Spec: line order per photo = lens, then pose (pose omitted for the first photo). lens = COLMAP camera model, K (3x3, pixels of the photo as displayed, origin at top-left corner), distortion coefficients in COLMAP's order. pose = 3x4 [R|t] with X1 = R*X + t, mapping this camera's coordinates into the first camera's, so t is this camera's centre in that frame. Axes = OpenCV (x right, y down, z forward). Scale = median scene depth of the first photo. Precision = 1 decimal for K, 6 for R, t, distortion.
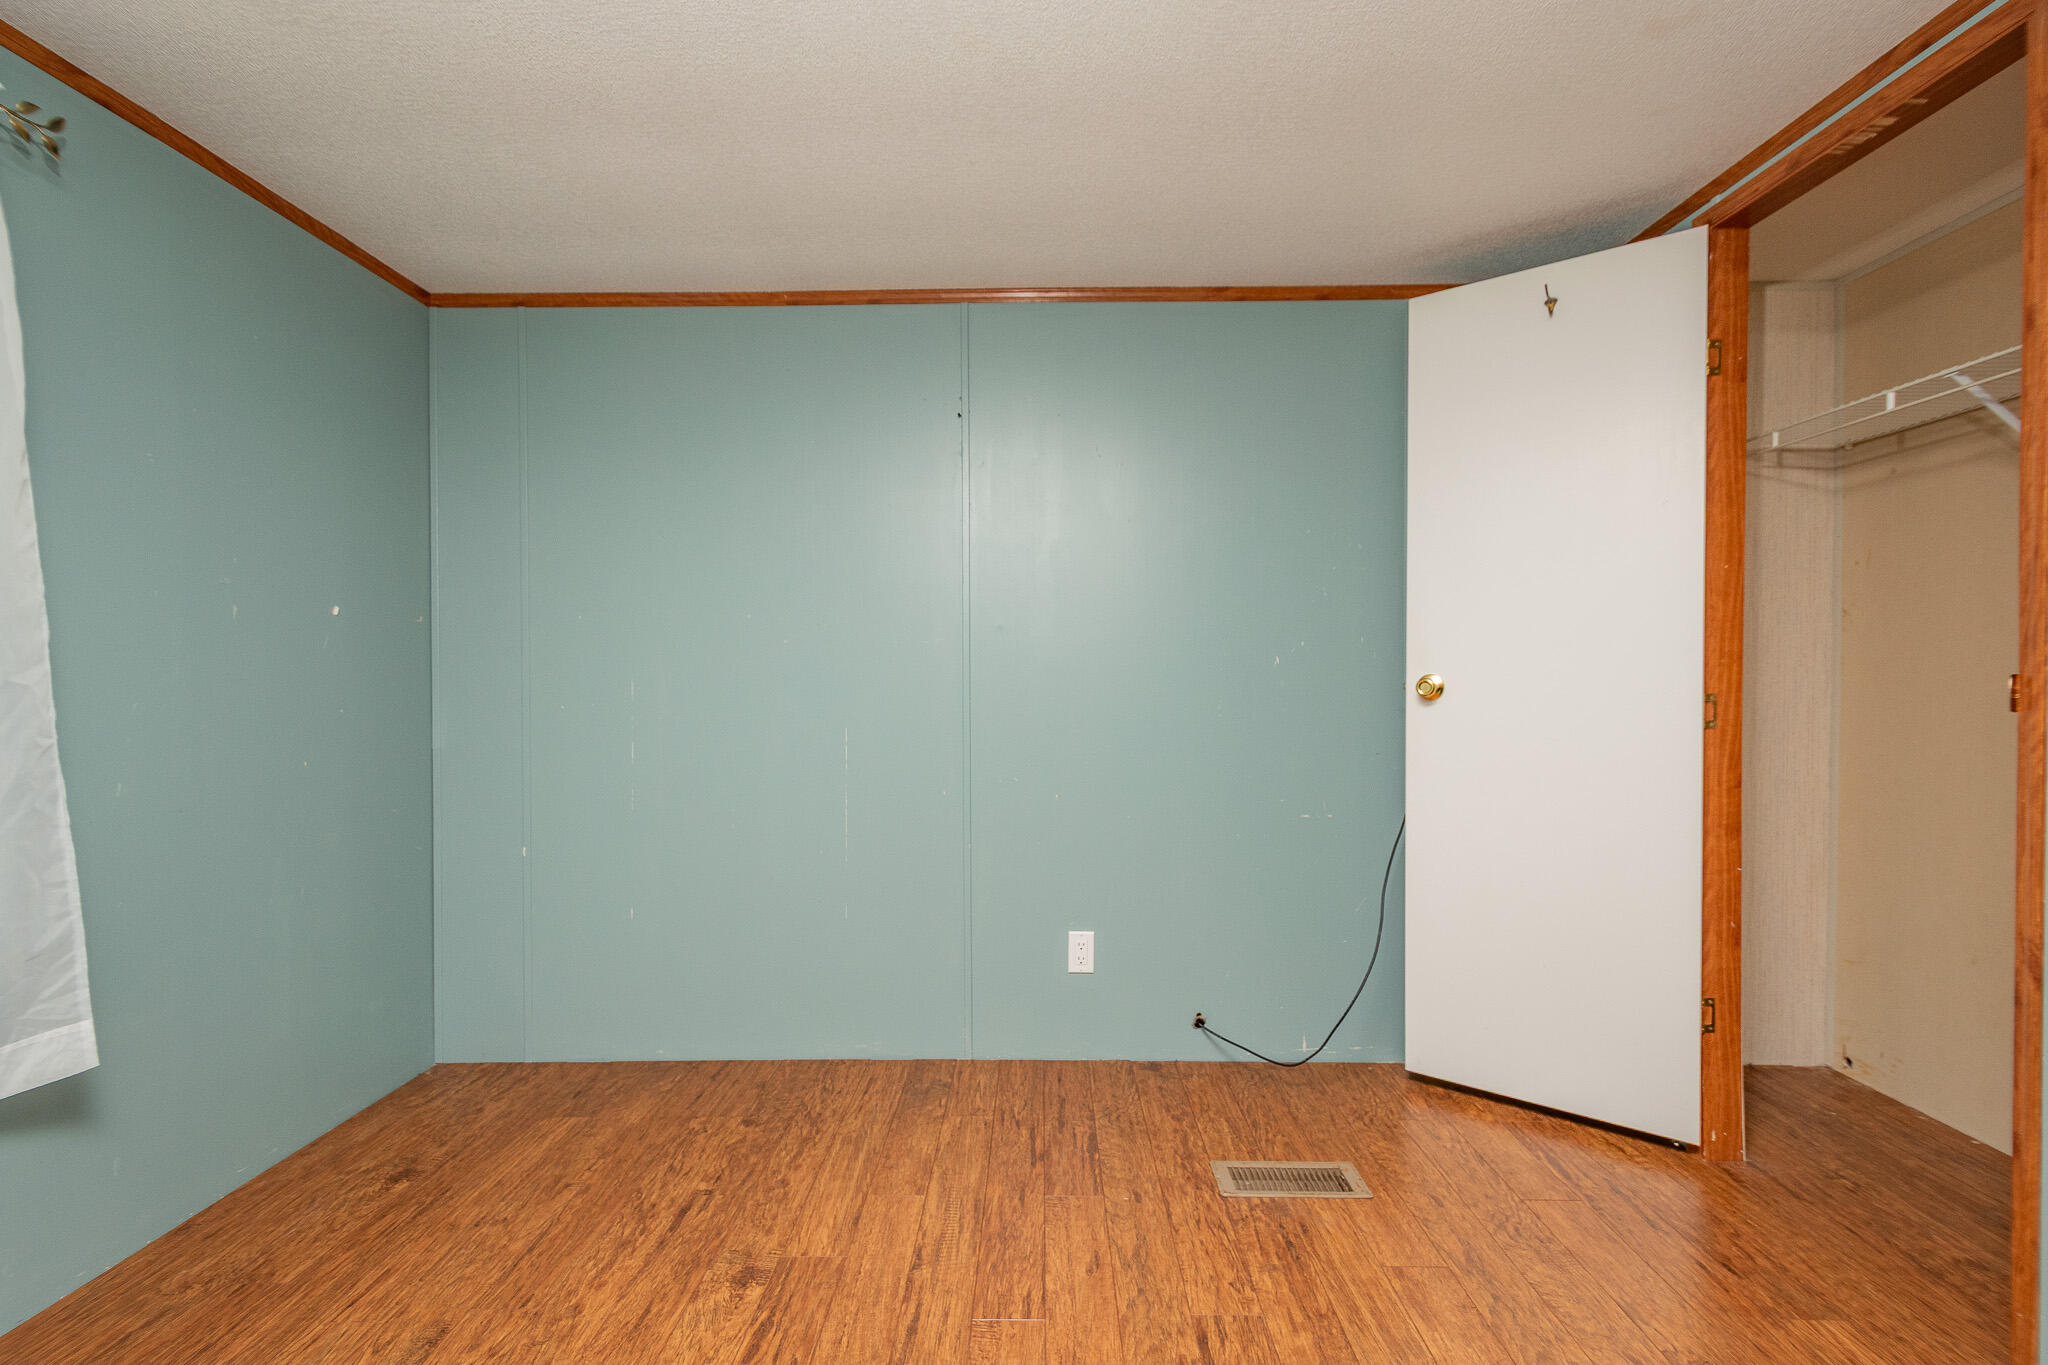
lens RADIAL K [[896.1, 0, 1024.0], [0, 896.1, 682.5], [0, 0, 1]] dist [0.012630, -0.004533]
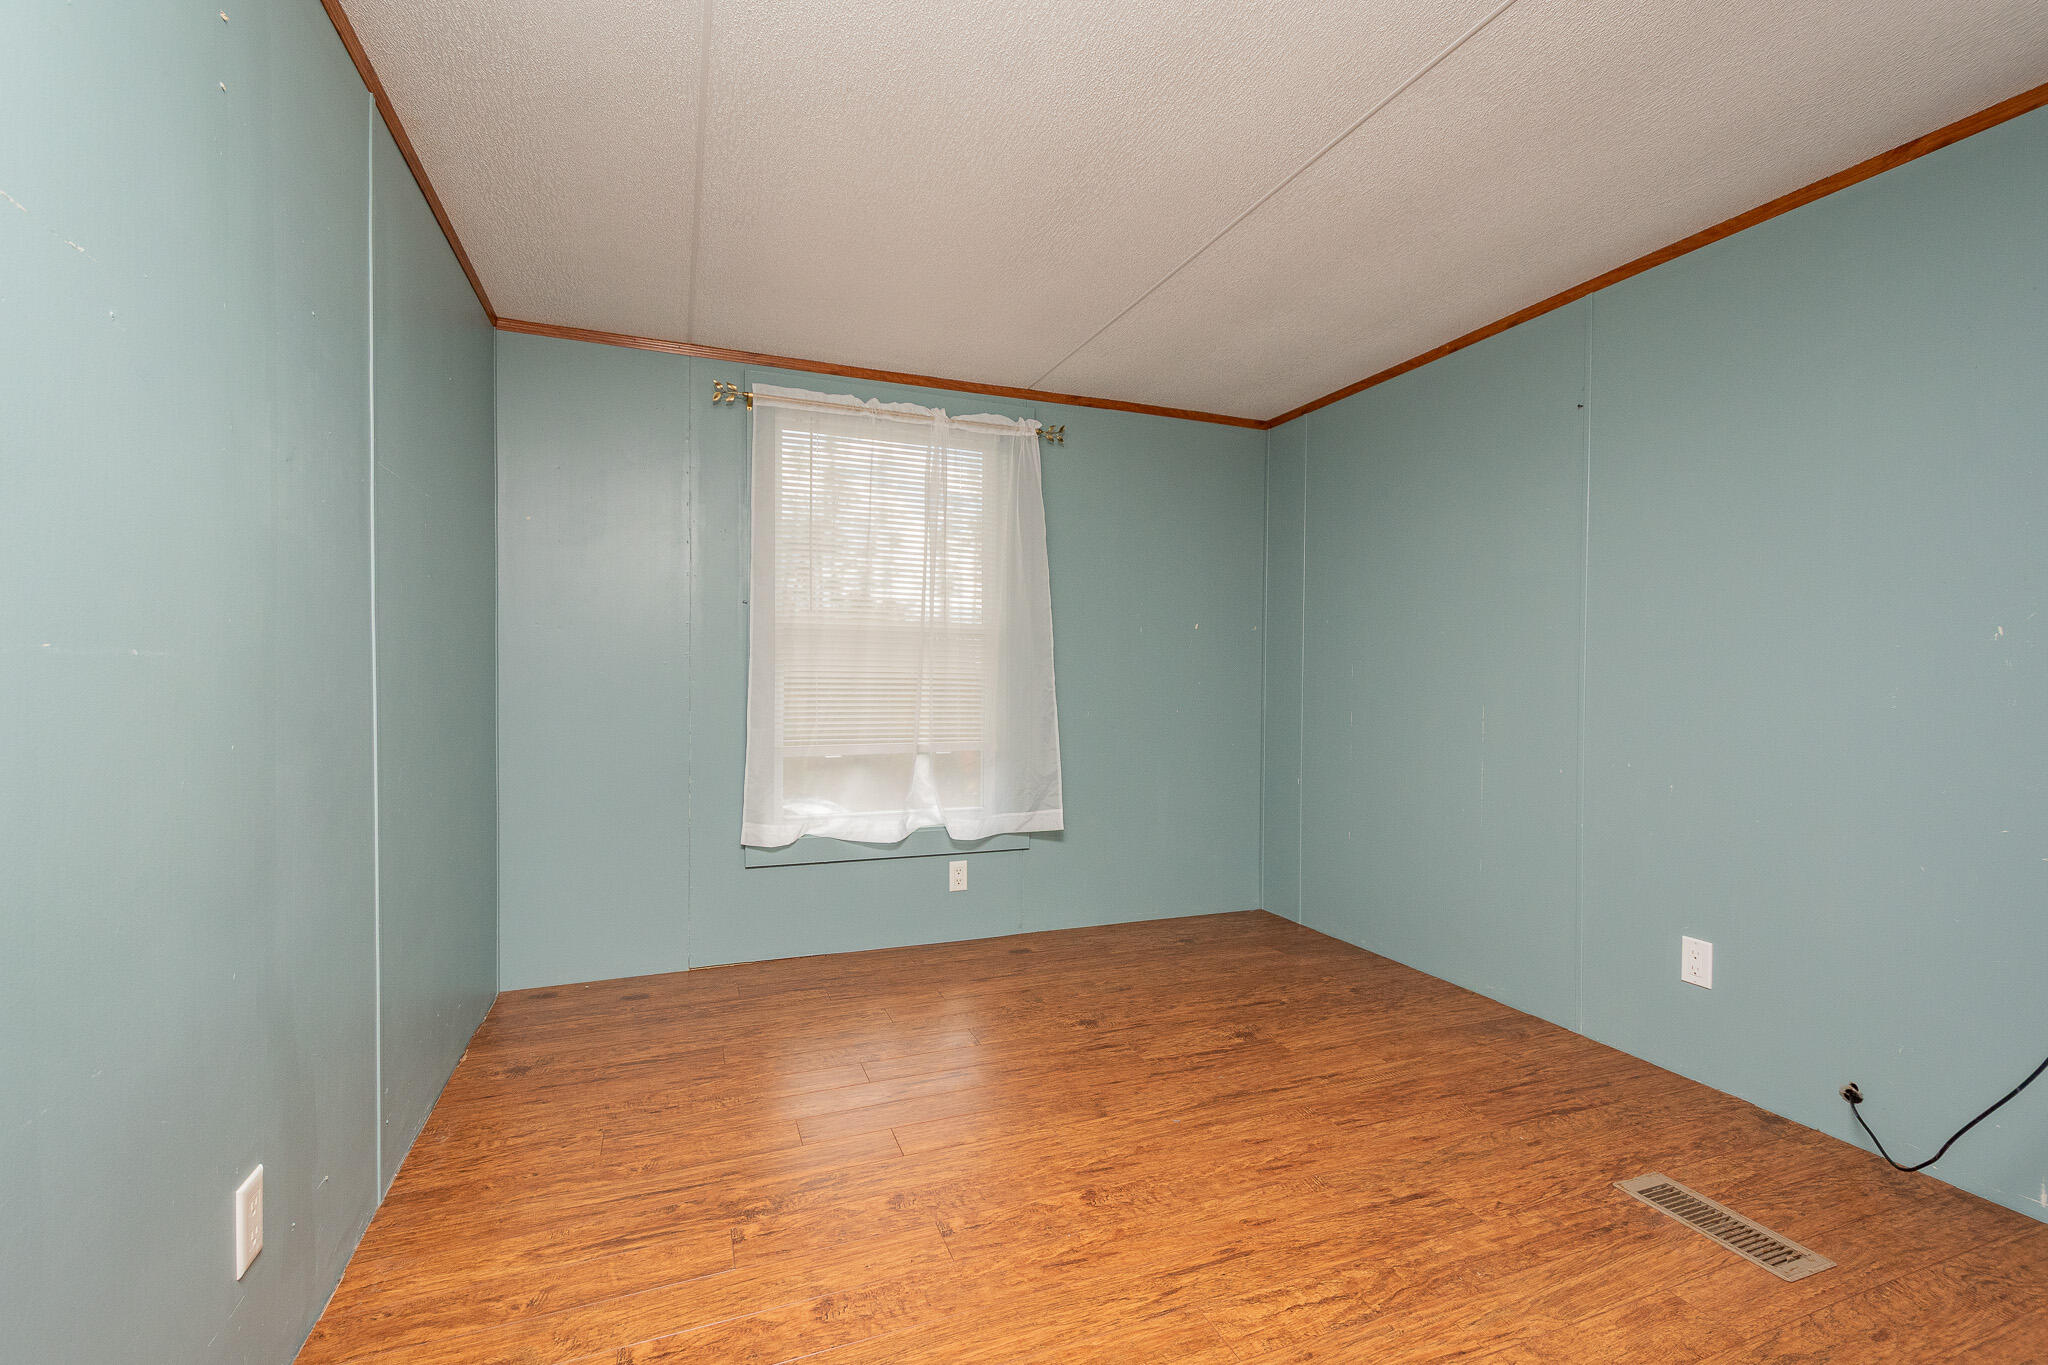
lens RADIAL K [[896.1, 0, 1024.0], [0, 896.1, 682.5], [0, 0, 1]] dist [0.012630, -0.004533]
pose [[0.370802, 0.011459, -0.928641, 0.849621], [-0.009826, 0.999916, 0.008415, 0.020805], [0.928660, 0.006004, 0.370883, 0.035351]]
